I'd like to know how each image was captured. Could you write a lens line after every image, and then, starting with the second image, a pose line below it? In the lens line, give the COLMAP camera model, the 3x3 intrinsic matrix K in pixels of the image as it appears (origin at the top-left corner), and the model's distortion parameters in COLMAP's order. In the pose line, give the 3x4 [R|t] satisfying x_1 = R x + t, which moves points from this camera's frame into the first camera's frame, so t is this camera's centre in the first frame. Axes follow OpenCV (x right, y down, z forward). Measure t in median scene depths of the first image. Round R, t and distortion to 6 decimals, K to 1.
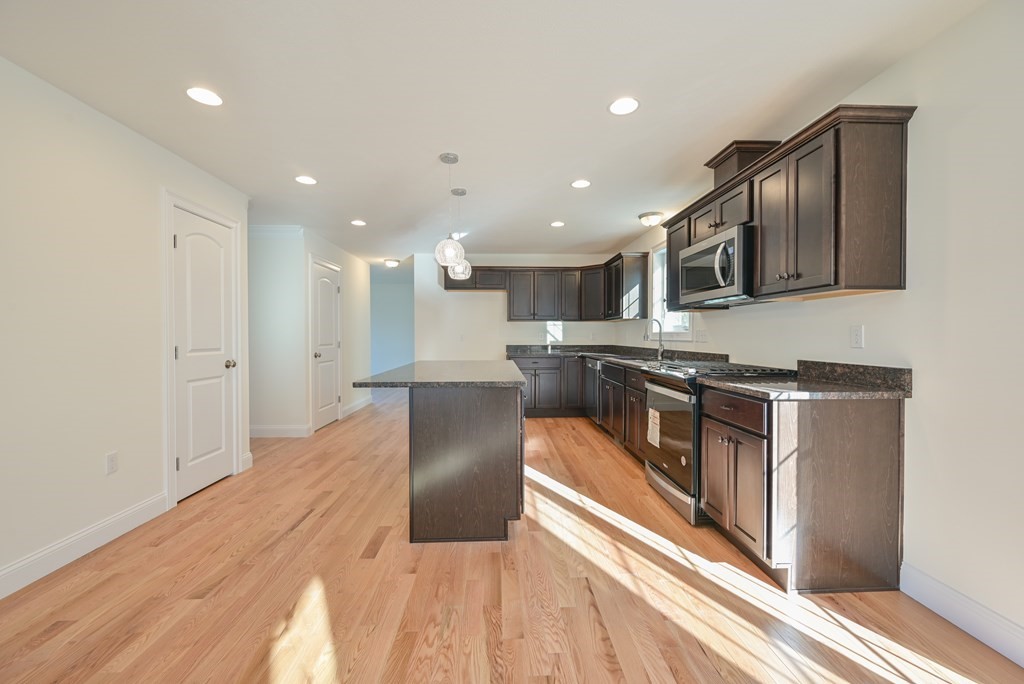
lens RADIAL K [[402.6, 0, 513.6], [0, 402.6, 340.5], [0, 0, 1]] dist [-0.003753, 0.000785]
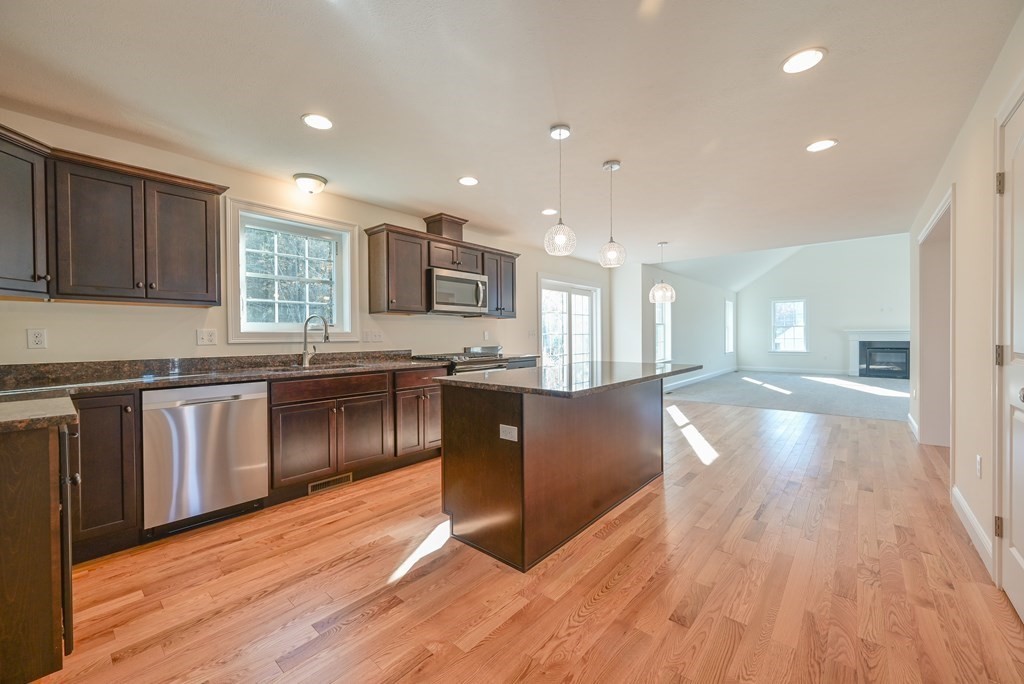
lens RADIAL K [[402.6, 0, 510.7], [0, 402.6, 339.2], [0, 0, 1]] dist [-0.003753, 0.000785]
pose [[-0.727498, 0.001379, 0.686108, -0.764575], [0.017894, 0.999696, 0.016964, -0.021526], [-0.685876, 0.024619, -0.727301, 2.163204]]
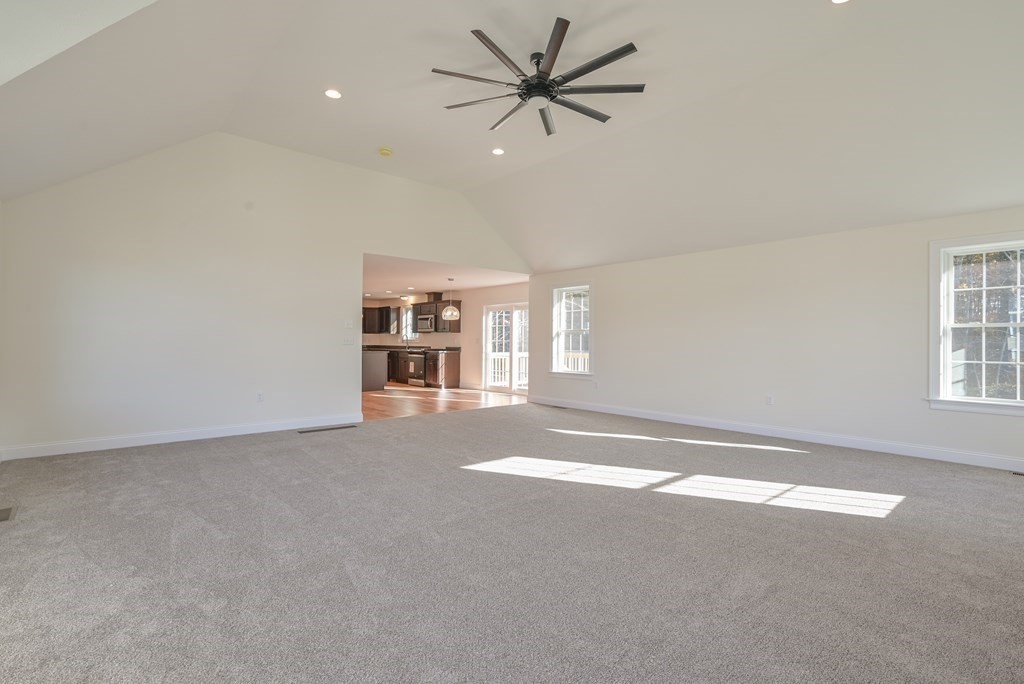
lens RADIAL K [[485.9, 0, 512.6], [0, 485.9, 342.4], [0, 0, 1]] dist [0.002952, 0.000844]
pose [[0.779216, 0.006933, 0.626717, -1.869842], [-0.000388, 0.999944, -0.010579, 0.054483], [-0.626755, 0.008000, 0.779175, -3.281490]]
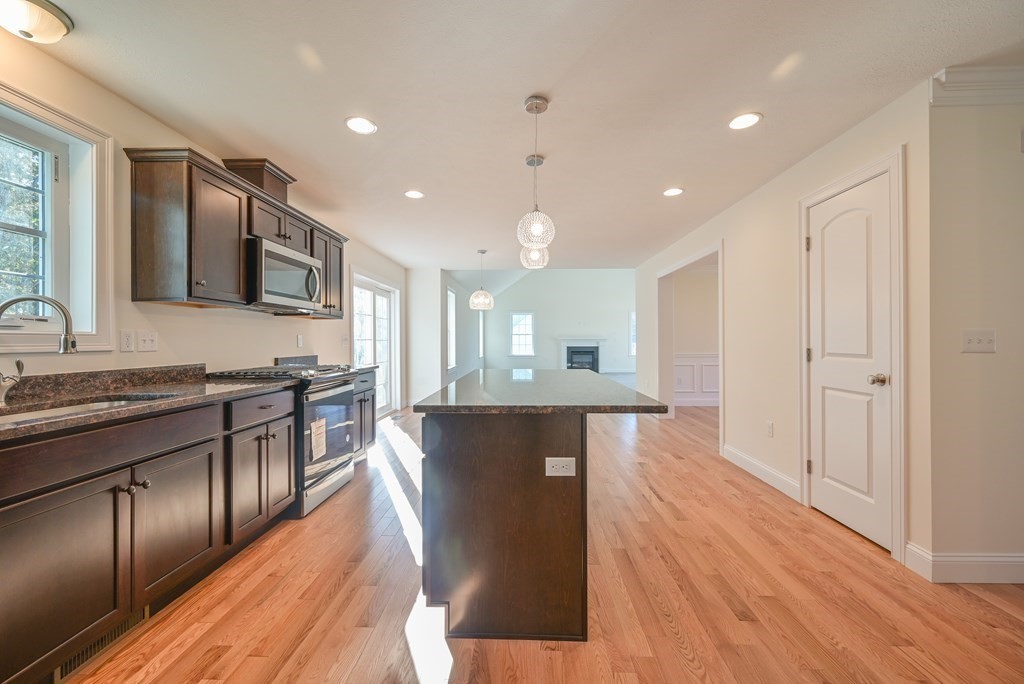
lens RADIAL K [[402.6, 0, 512.4], [0, 402.6, 340.0], [0, 0, 1]] dist [-0.003753, 0.000785]
pose [[-0.997155, 0.005880, 0.075152, -0.195331], [0.006733, 0.999916, 0.011112, -0.023447], [-0.075081, 0.011586, -0.997110, 2.205296]]
